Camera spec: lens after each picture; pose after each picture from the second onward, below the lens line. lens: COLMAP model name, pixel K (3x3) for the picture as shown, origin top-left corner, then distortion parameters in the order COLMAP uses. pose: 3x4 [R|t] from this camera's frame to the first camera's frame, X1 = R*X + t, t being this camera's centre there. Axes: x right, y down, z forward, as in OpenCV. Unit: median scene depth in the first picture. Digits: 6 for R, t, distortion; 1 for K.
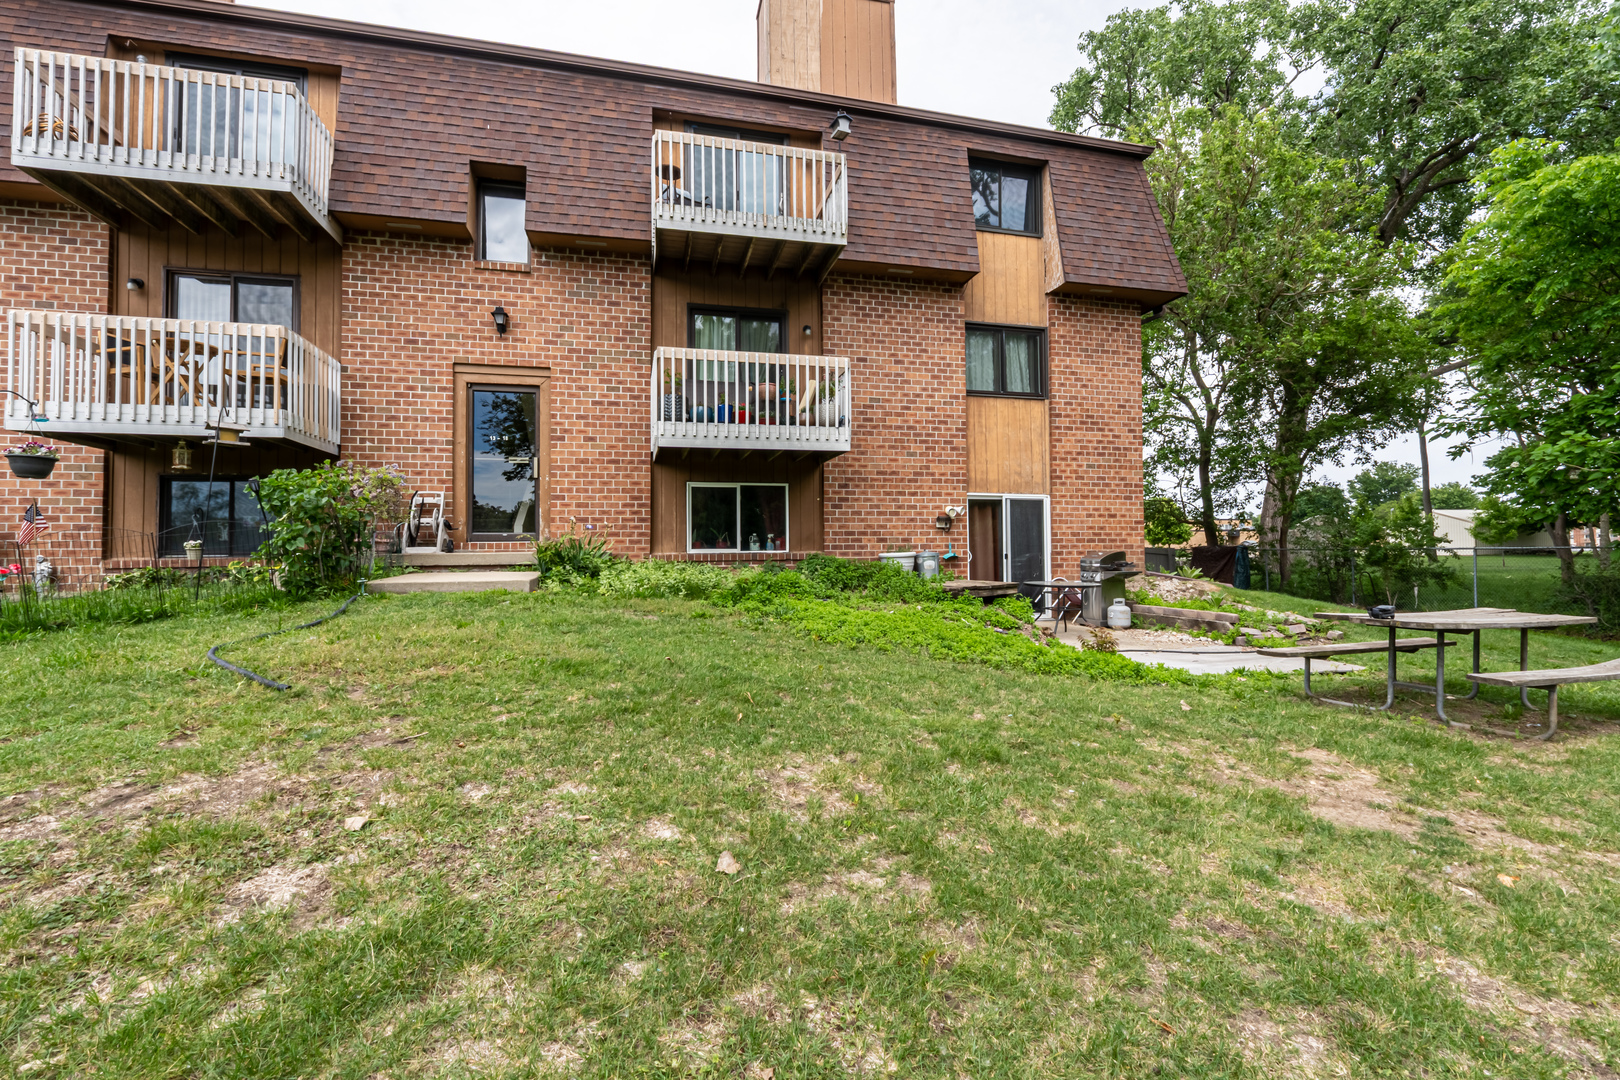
lens RADIAL K [[698.1, 0, 811.7], [0, 698.1, 538.8], [0, 0, 1]] dist [-0.011300, 0.001095]
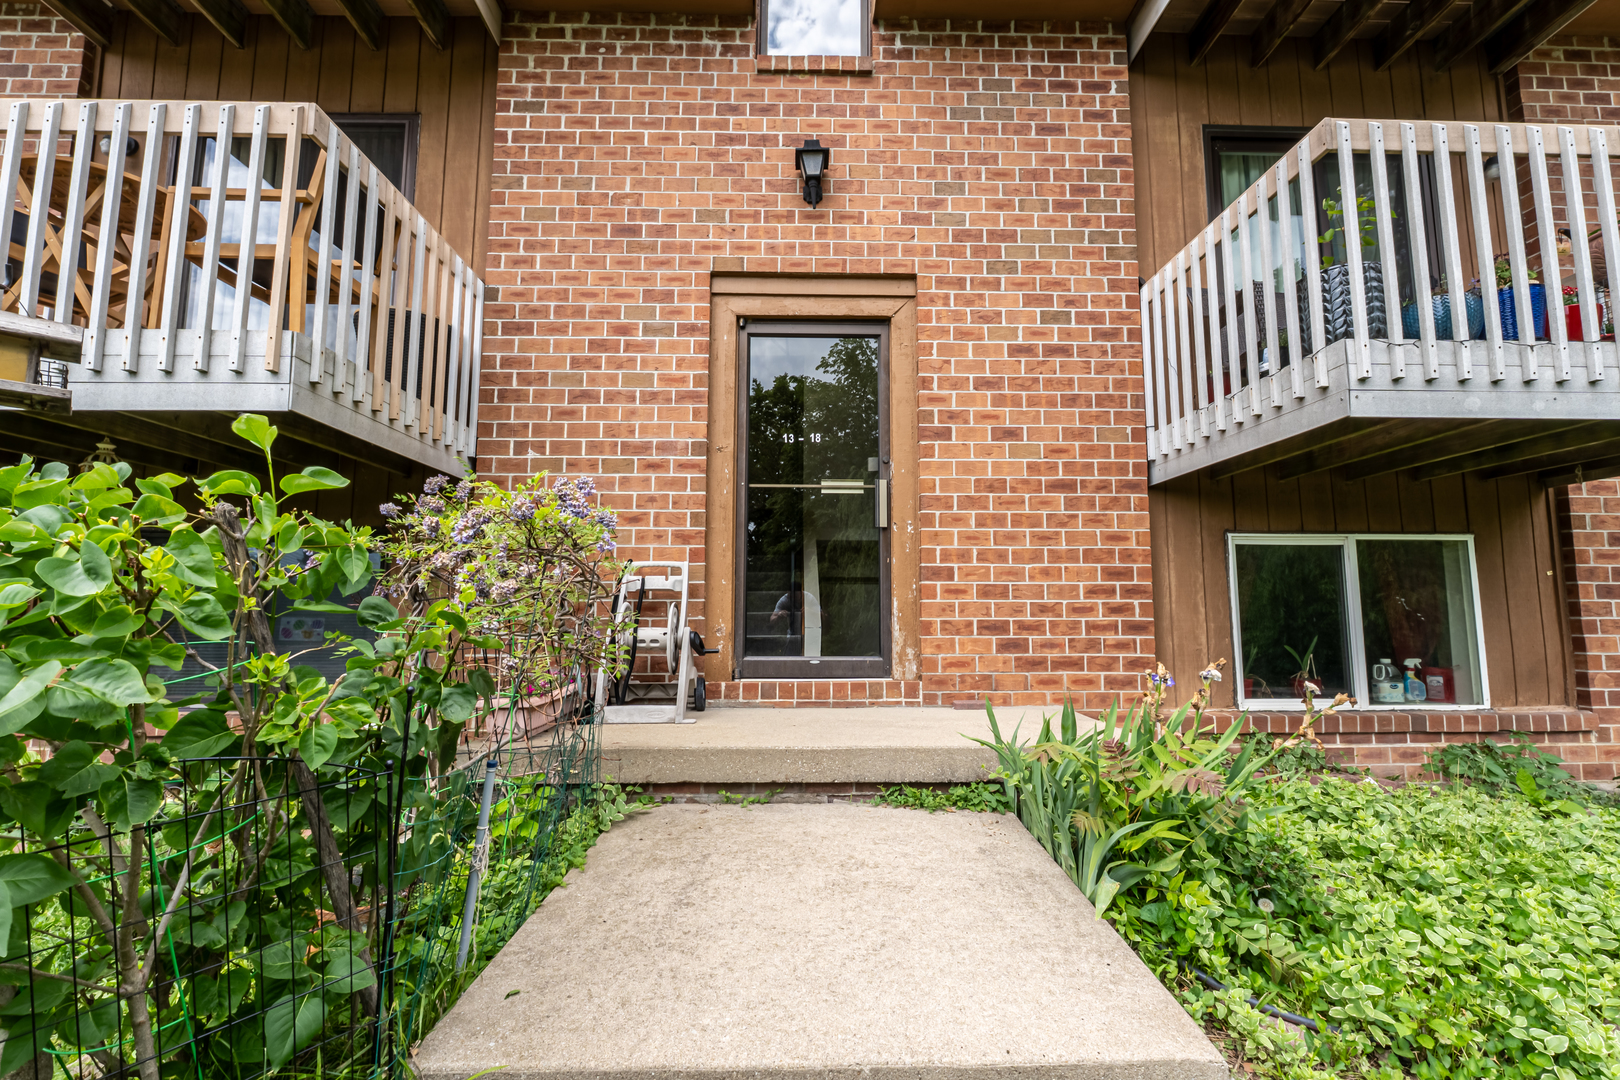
lens RADIAL K [[698.1, 0, 808.1], [0, 698.1, 541.9], [0, 0, 1]] dist [-0.011300, 0.001095]
pose [[0.973946, -0.011290, -0.226499, -0.353623], [-0.007192, 0.996720, -0.080608, -0.045008], [0.226666, 0.080136, 0.970670, 0.591412]]
